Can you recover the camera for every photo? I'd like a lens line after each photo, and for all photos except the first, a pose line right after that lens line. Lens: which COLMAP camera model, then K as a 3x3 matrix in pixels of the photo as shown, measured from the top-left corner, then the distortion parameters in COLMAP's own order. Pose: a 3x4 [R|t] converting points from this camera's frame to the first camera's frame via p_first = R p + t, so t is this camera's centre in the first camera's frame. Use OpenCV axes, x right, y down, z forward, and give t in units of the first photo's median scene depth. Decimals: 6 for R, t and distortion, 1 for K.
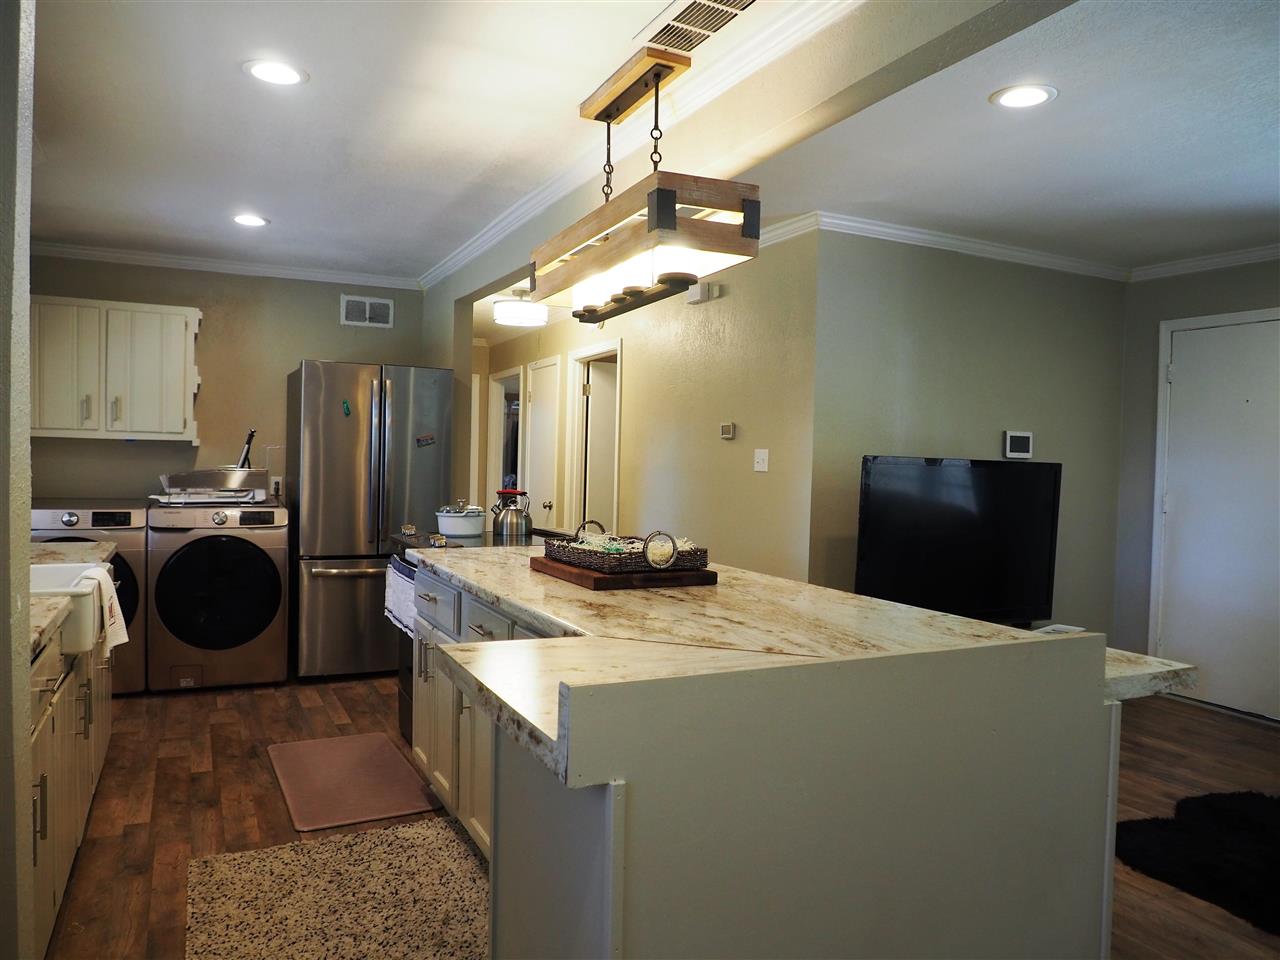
lens RADIAL K [[896.9, 0, 642.9], [0, 896.9, 485.6], [0, 0, 1]] dist [-0.029420, -0.002268]
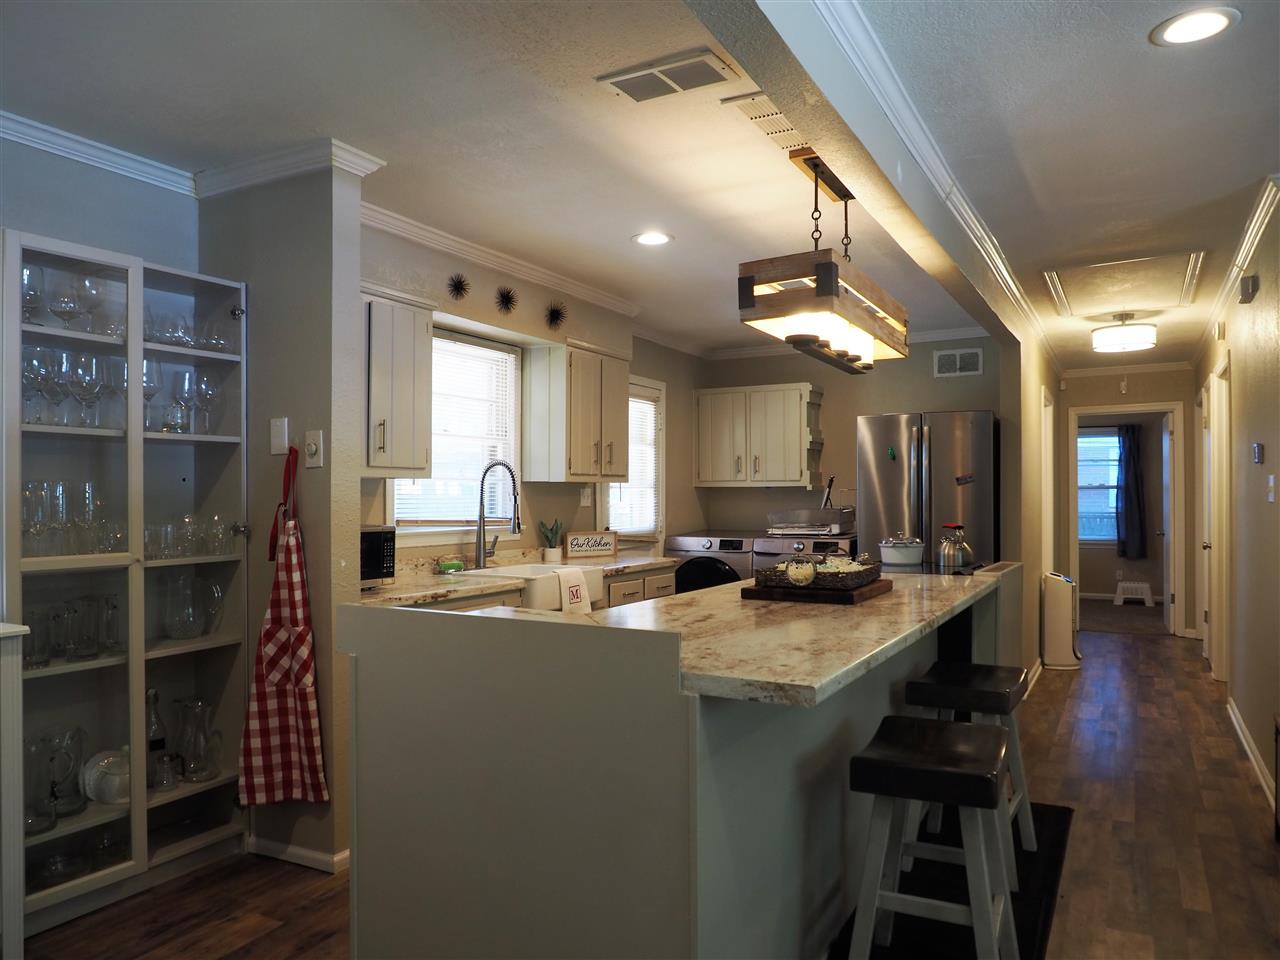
lens RADIAL K [[896.9, 0, 642.9], [0, 896.9, 485.6], [0, 0, 1]] dist [-0.029420, -0.002268]
pose [[0.565993, -0.033310, -0.823737, 0.439712], [-0.005763, 0.998999, -0.044357, 0.007350], [0.824390, 0.029852, 0.565235, 0.083742]]
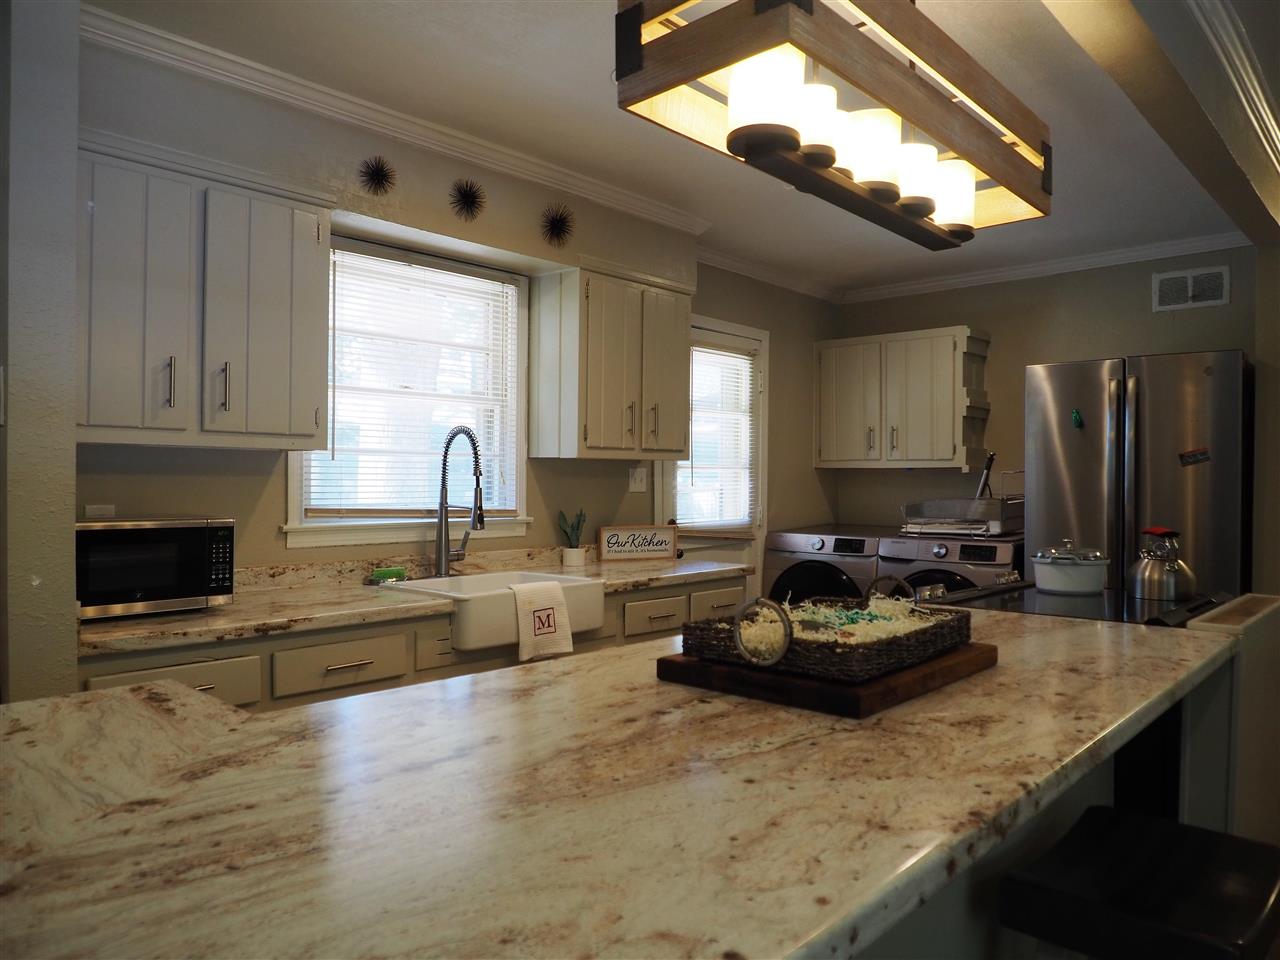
lens RADIAL K [[896.9, 0, 642.9], [0, 896.9, 485.6], [0, 0, 1]] dist [-0.029420, -0.002268]
pose [[0.360542, -0.014854, -0.932625, 0.260184], [-0.020413, 0.999508, -0.023811, -0.002250], [0.932520, 0.027623, 0.360061, 0.367144]]
